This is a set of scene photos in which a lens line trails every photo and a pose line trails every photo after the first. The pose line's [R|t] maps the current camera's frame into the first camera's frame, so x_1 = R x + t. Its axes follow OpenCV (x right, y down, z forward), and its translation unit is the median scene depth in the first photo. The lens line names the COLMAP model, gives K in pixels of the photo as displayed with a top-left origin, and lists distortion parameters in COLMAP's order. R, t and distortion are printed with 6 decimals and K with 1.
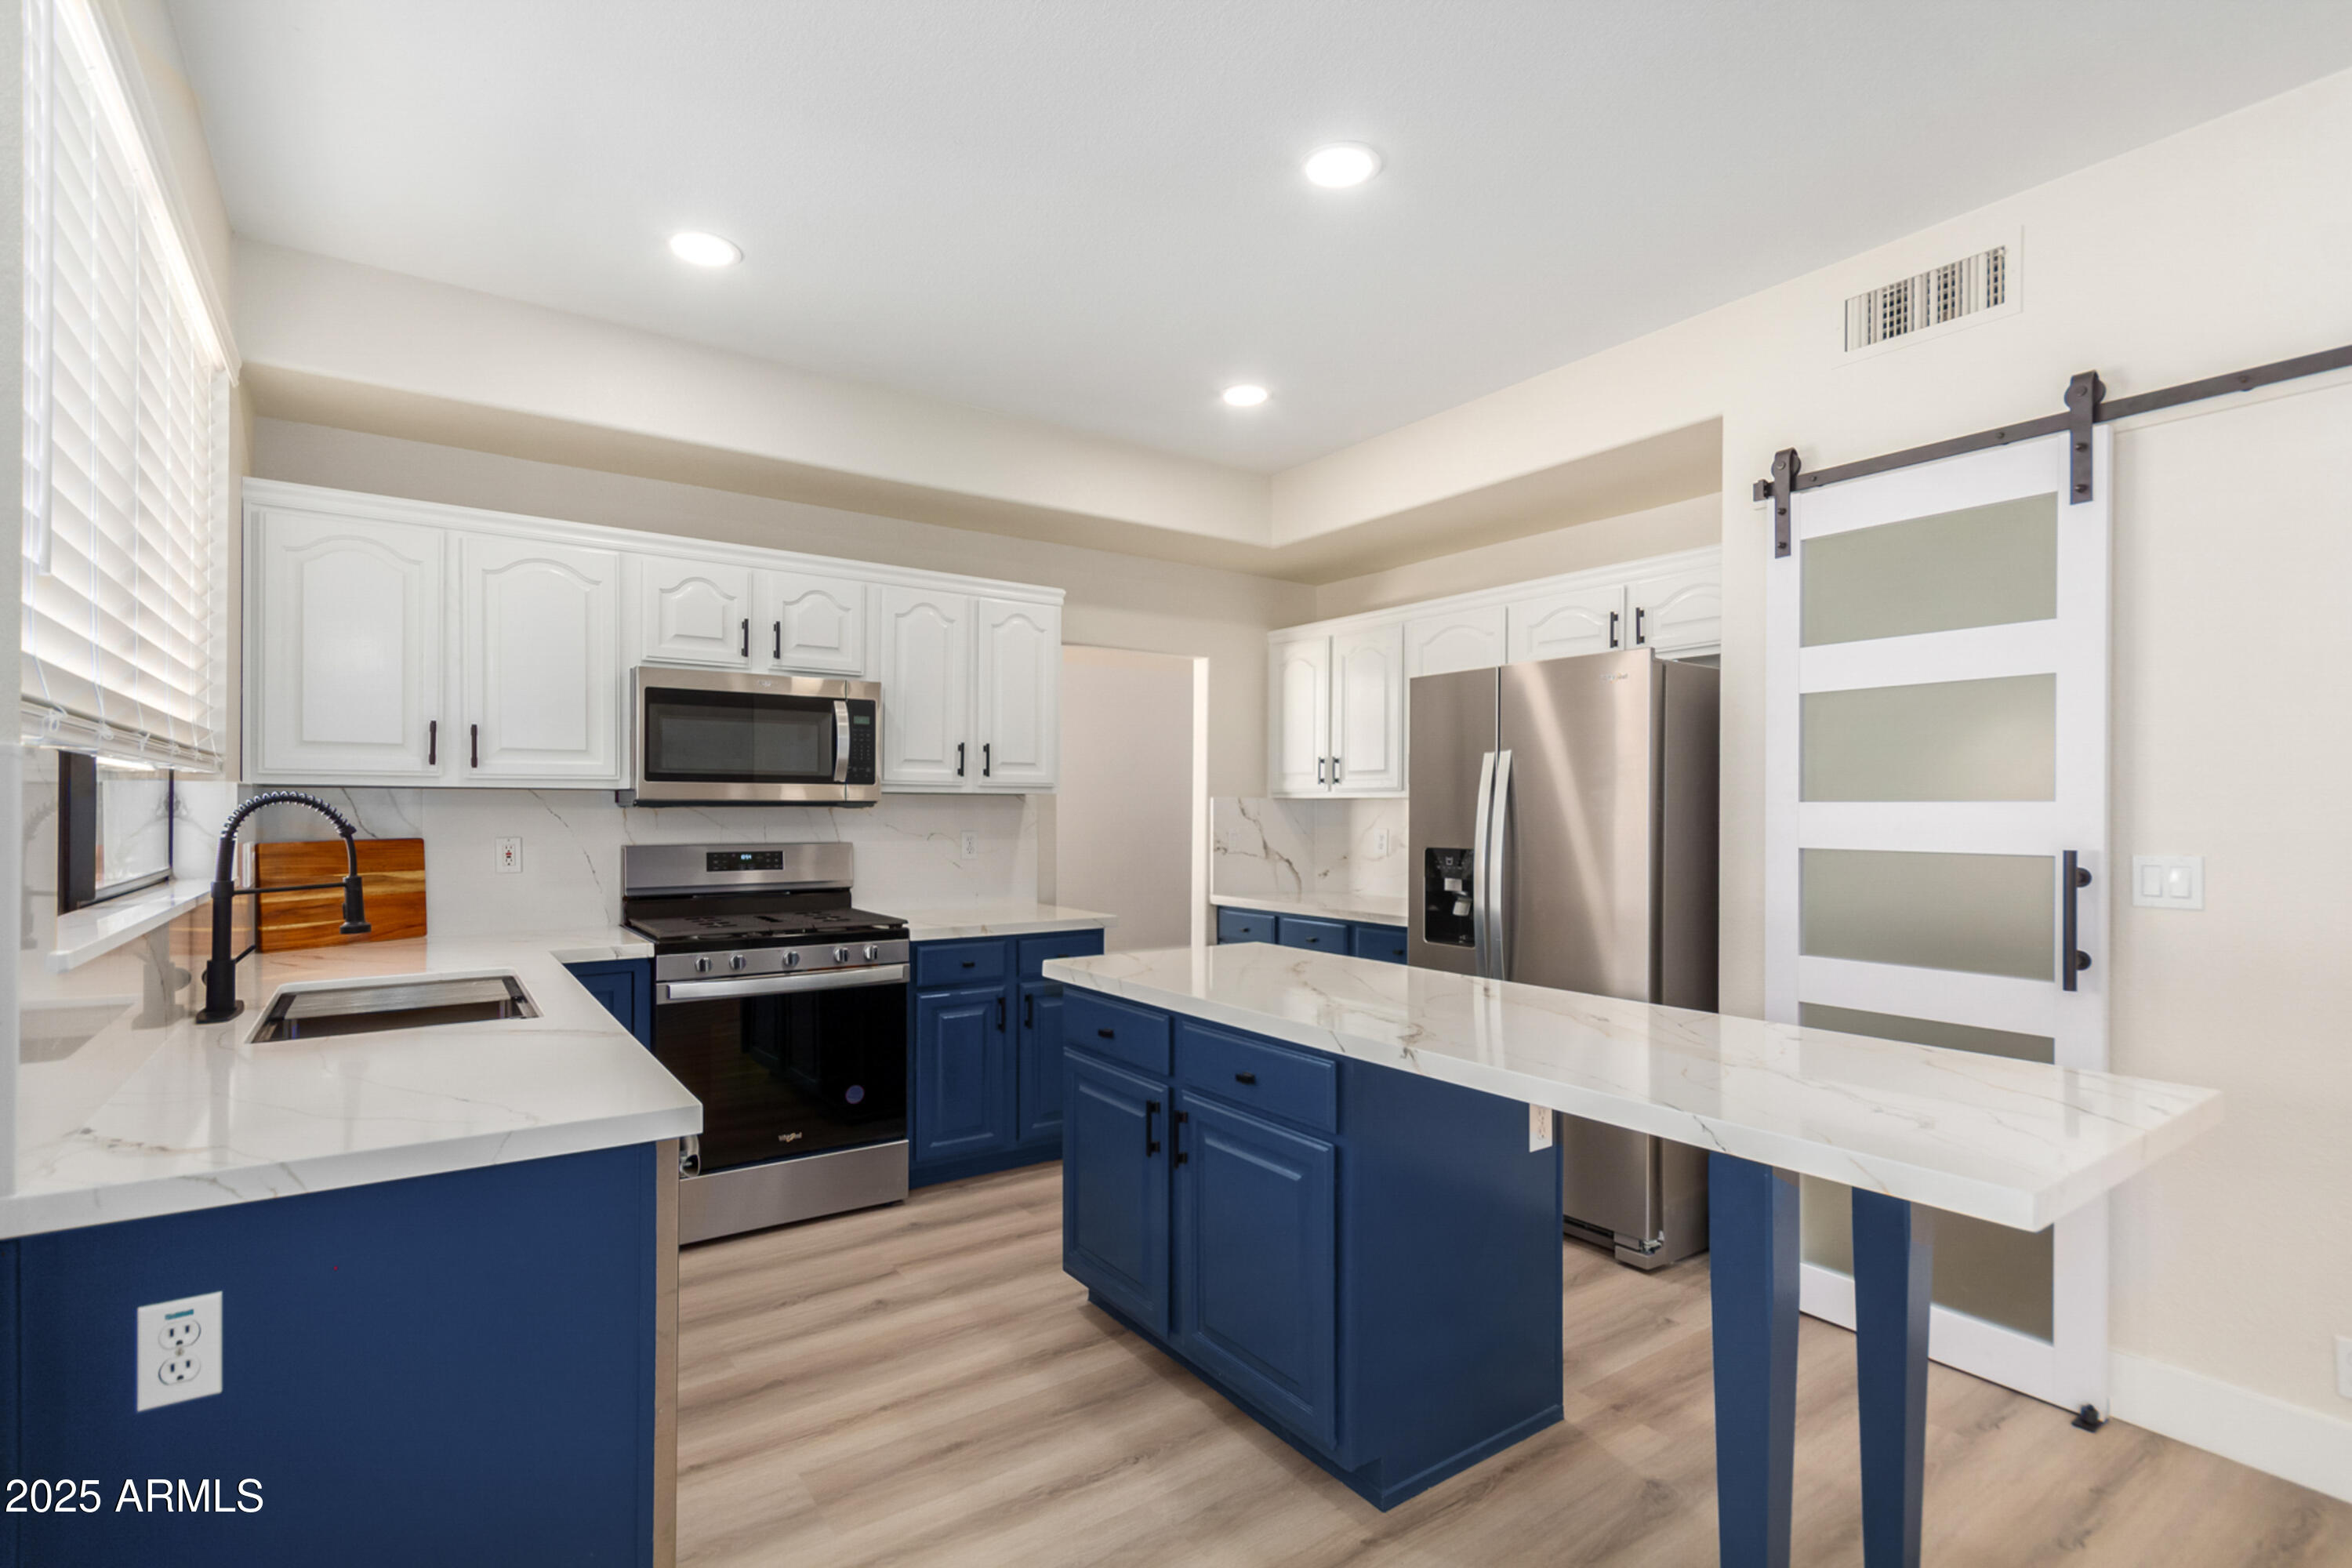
lens RADIAL K [[1096.8, 0, 1180.2], [0, 1096.8, 801.0], [0, 0, 1]] dist [-0.000297, -0.000049]
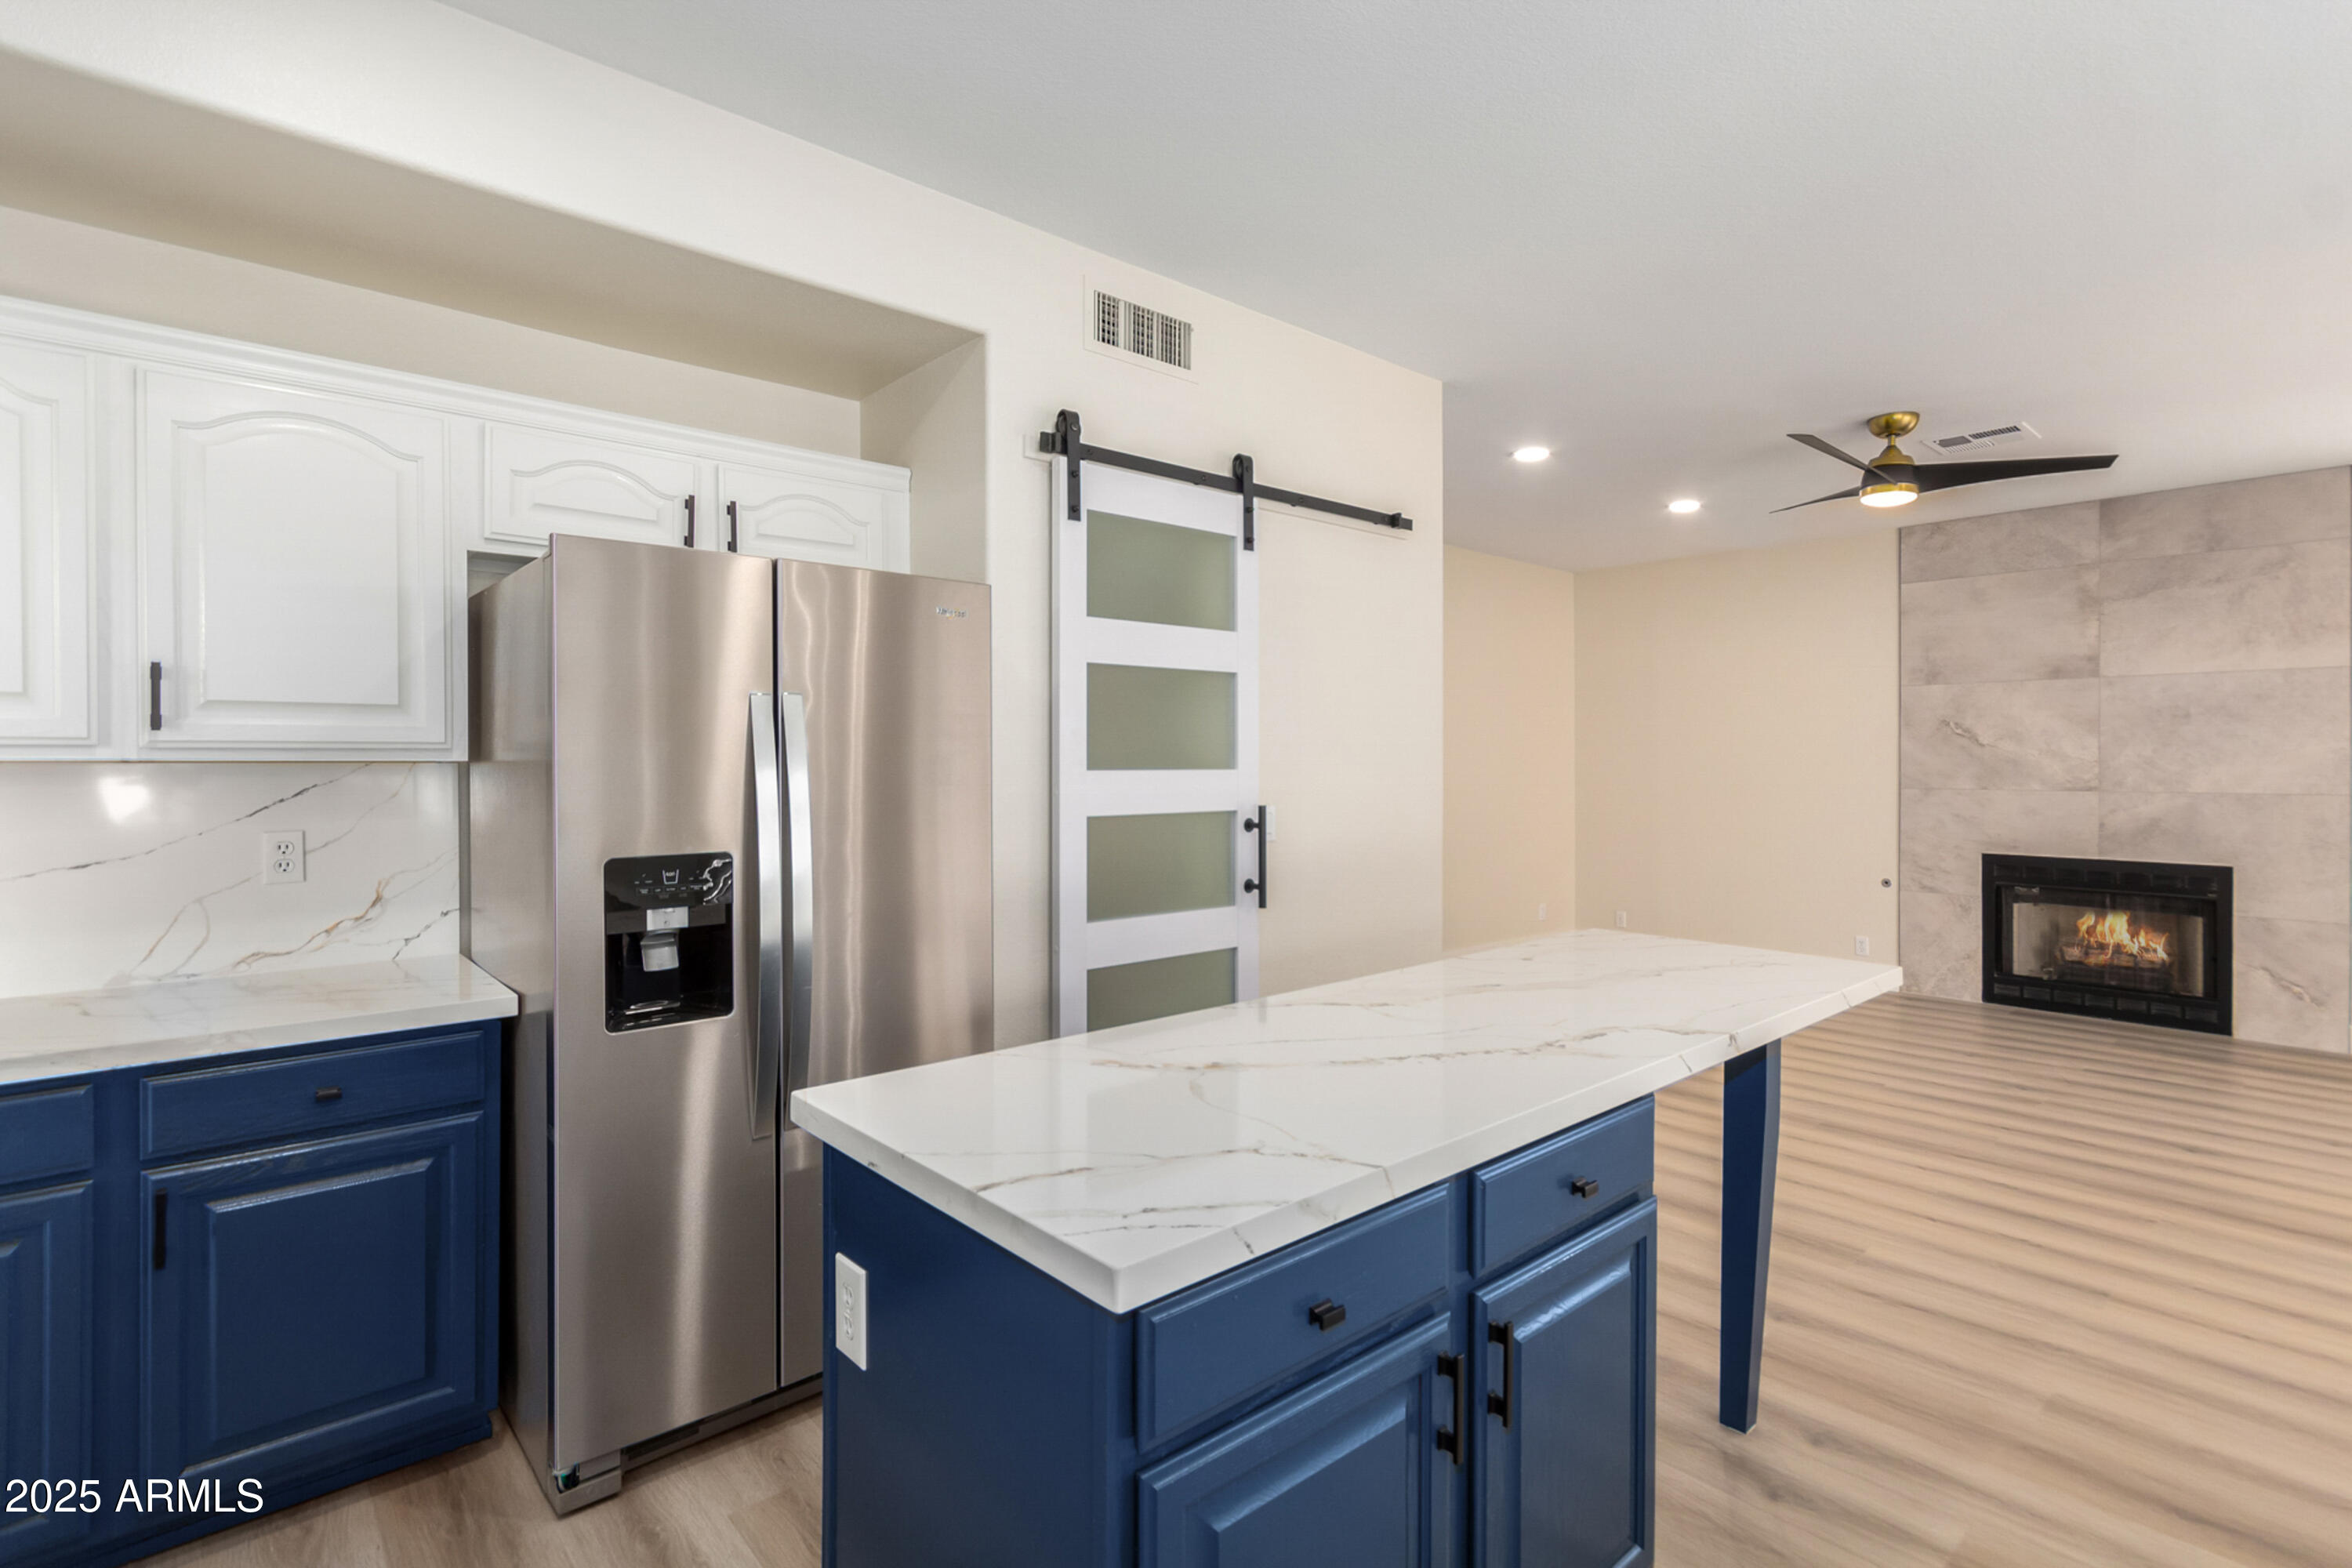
lens RADIAL K [[1123.4, 0, 1183.1], [0, 1123.4, 775.8], [0, 0, 1]] dist [0.000468, -0.000193]
pose [[-0.111065, -0.014994, 0.993700, -0.494895], [-0.005248, 0.999881, 0.014501, -0.010102], [-0.993799, -0.003604, -0.111131, 1.086244]]
